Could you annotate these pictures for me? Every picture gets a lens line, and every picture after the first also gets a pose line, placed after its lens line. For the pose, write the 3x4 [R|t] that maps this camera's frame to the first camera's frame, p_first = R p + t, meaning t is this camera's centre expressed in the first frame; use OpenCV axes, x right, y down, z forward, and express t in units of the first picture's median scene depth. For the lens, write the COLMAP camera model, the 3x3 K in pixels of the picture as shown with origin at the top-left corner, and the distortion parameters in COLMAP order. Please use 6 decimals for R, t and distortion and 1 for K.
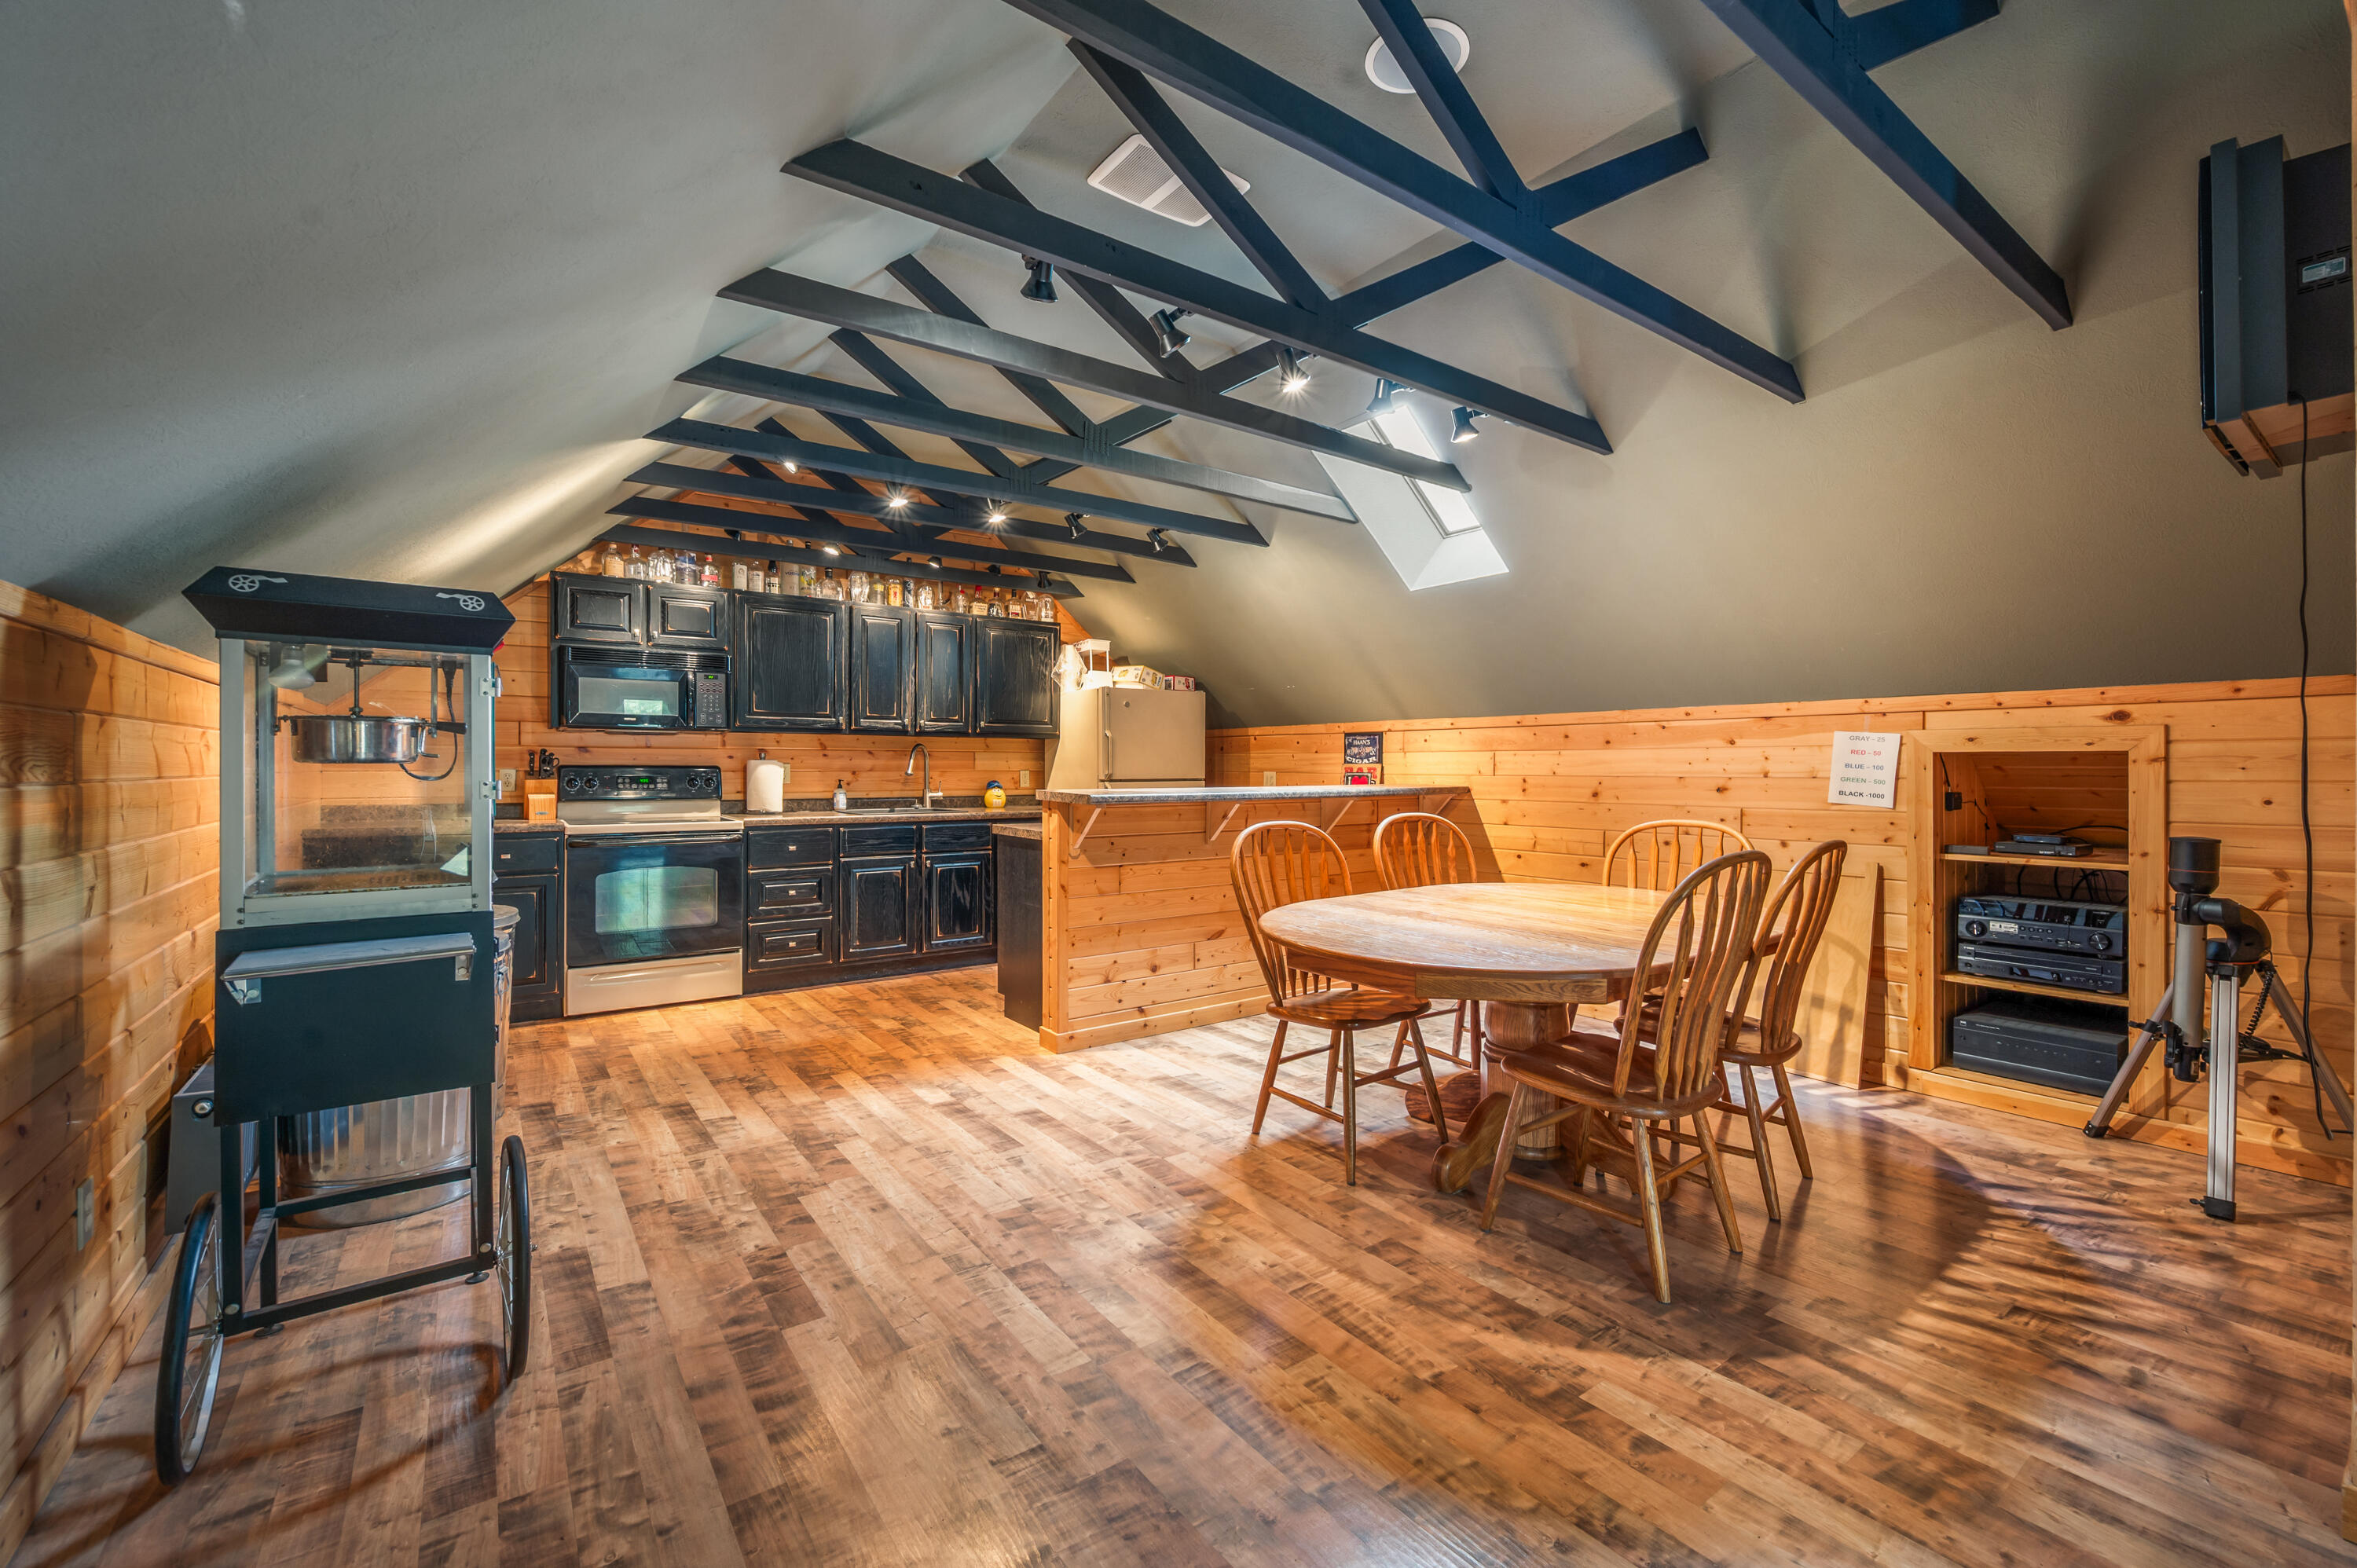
lens RADIAL K [[952.6, 0, 1180.3], [0, 952.6, 774.3], [0, 0, 1]] dist [-0.002599, 0.000101]
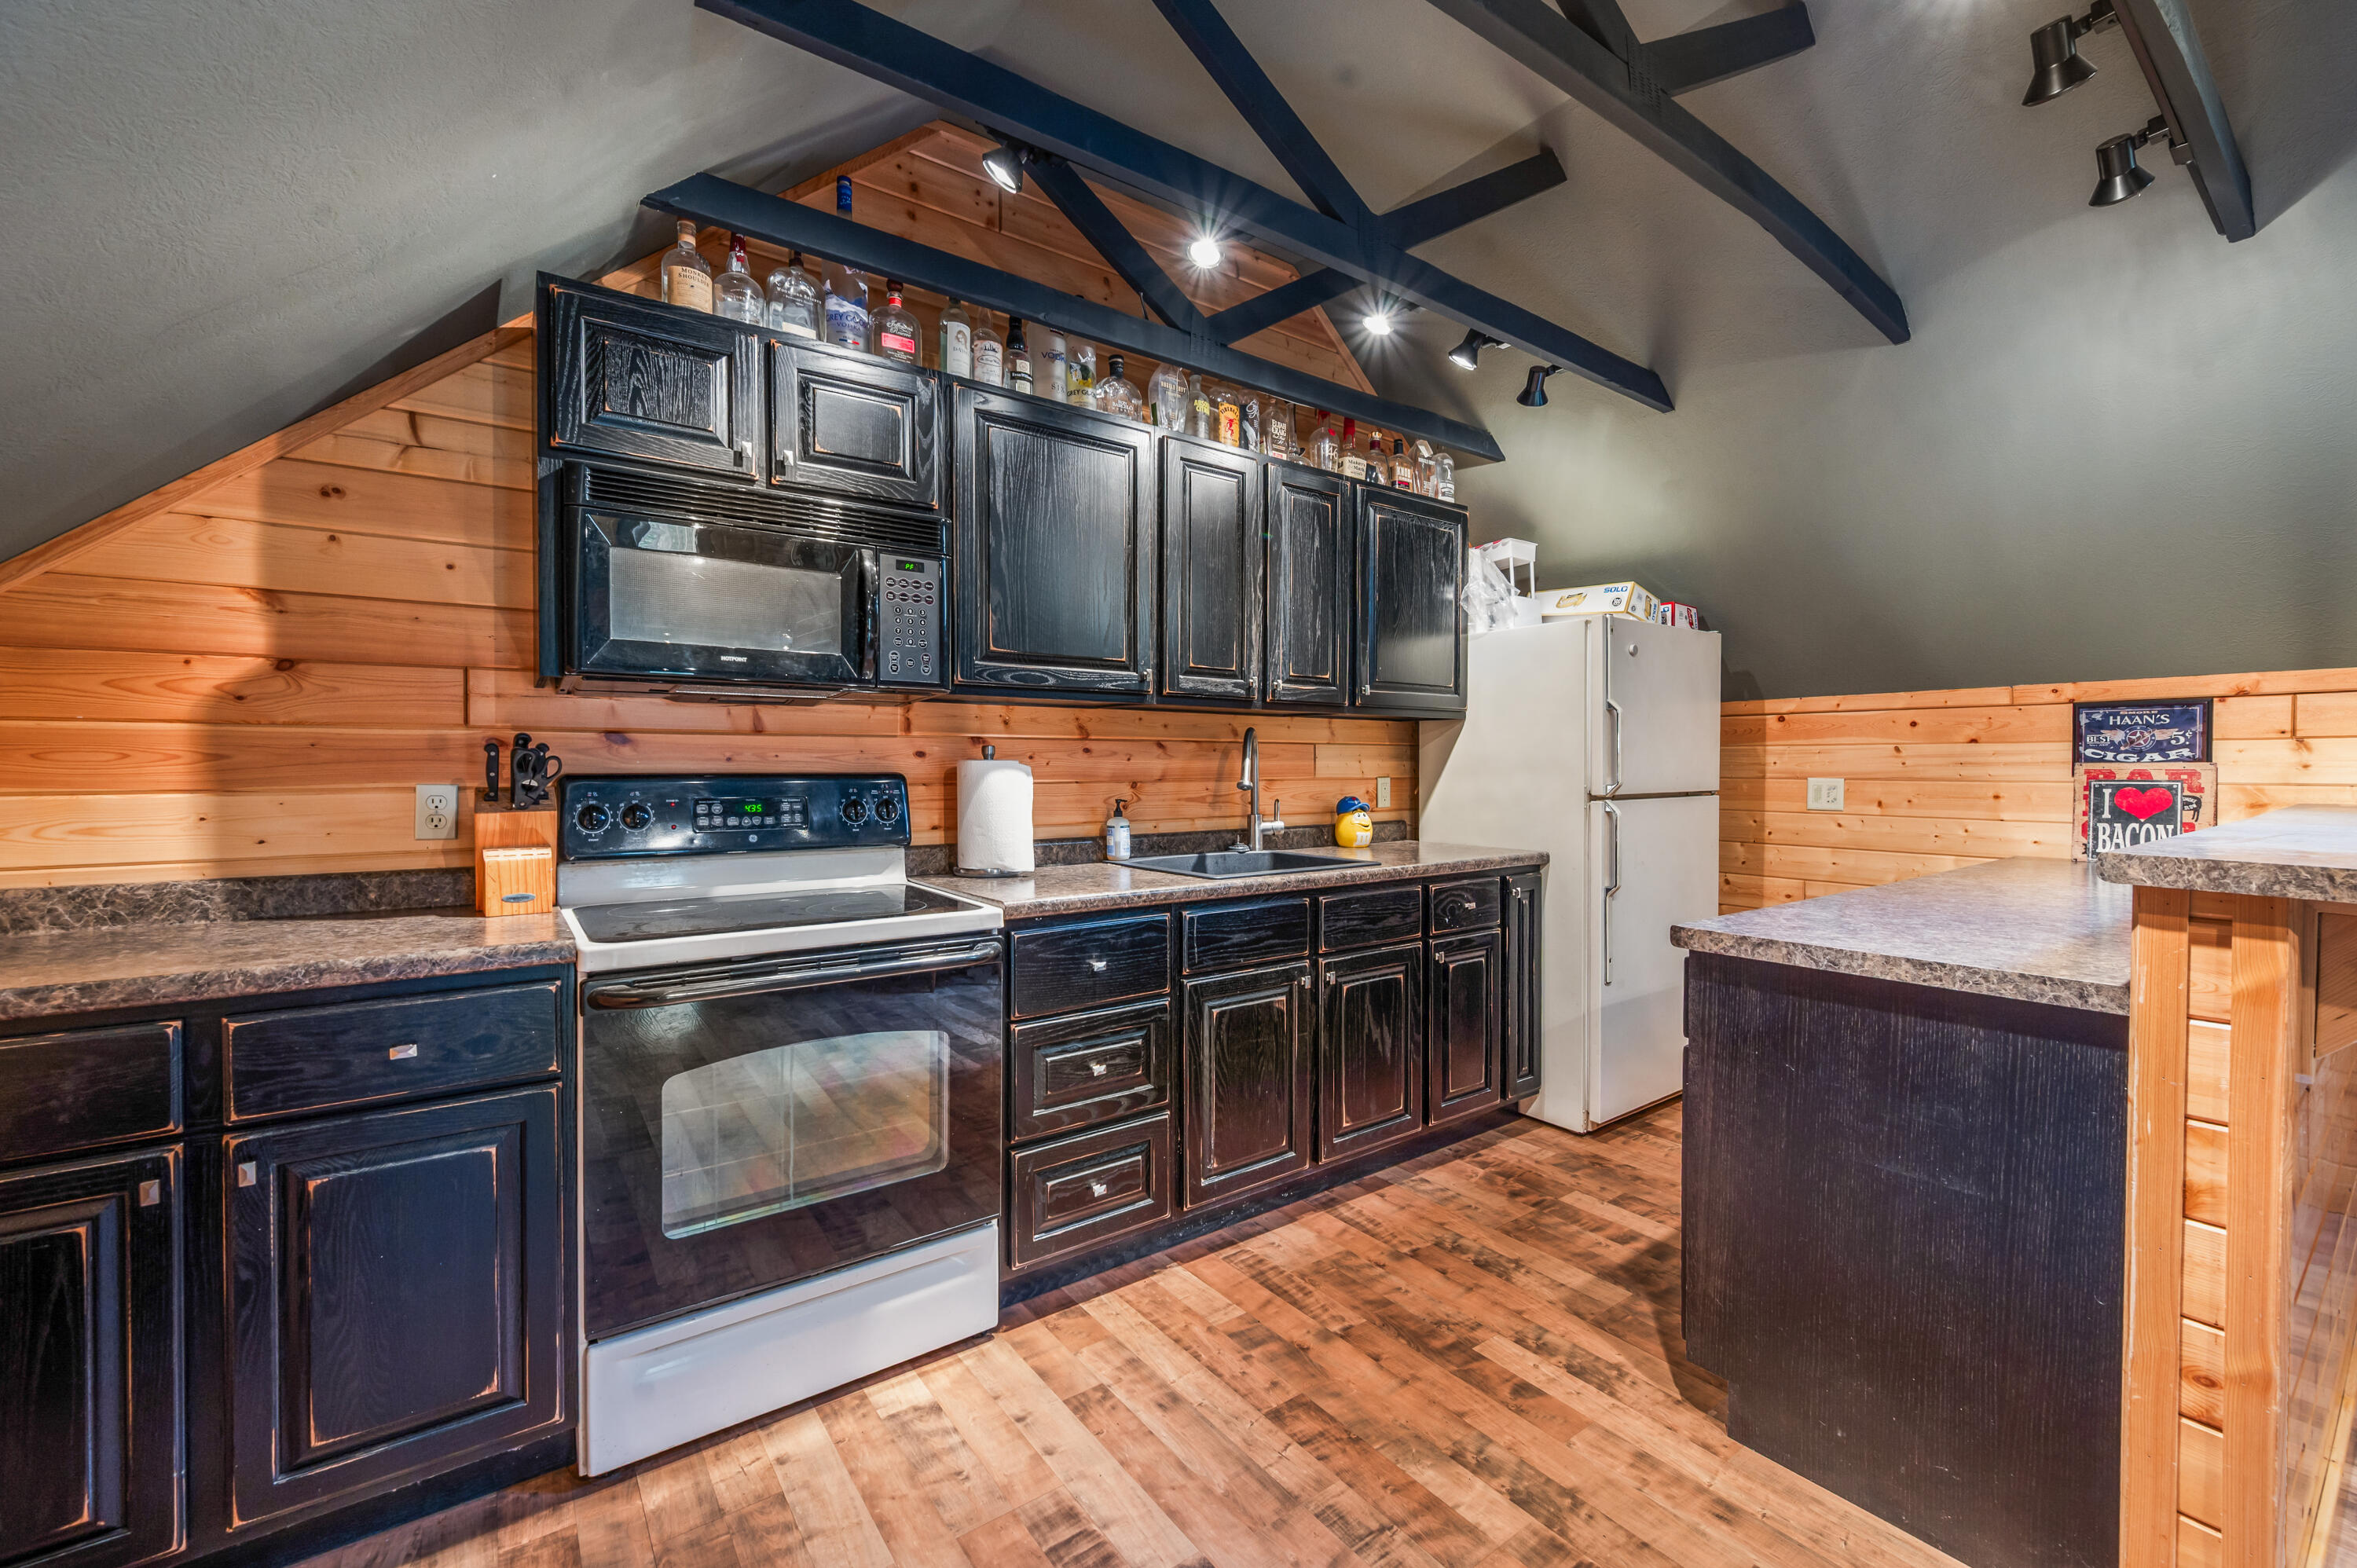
lens RADIAL K [[952.6, 0, 1145.6], [0, 952.6, 775.1], [0, 0, 1]] dist [-0.002599, 0.000101]
pose [[0.999586, -0.003351, -0.028567, -0.350495], [0.003413, 0.999992, 0.002123, -0.008288], [0.028559, -0.002220, 0.999590, 0.537716]]
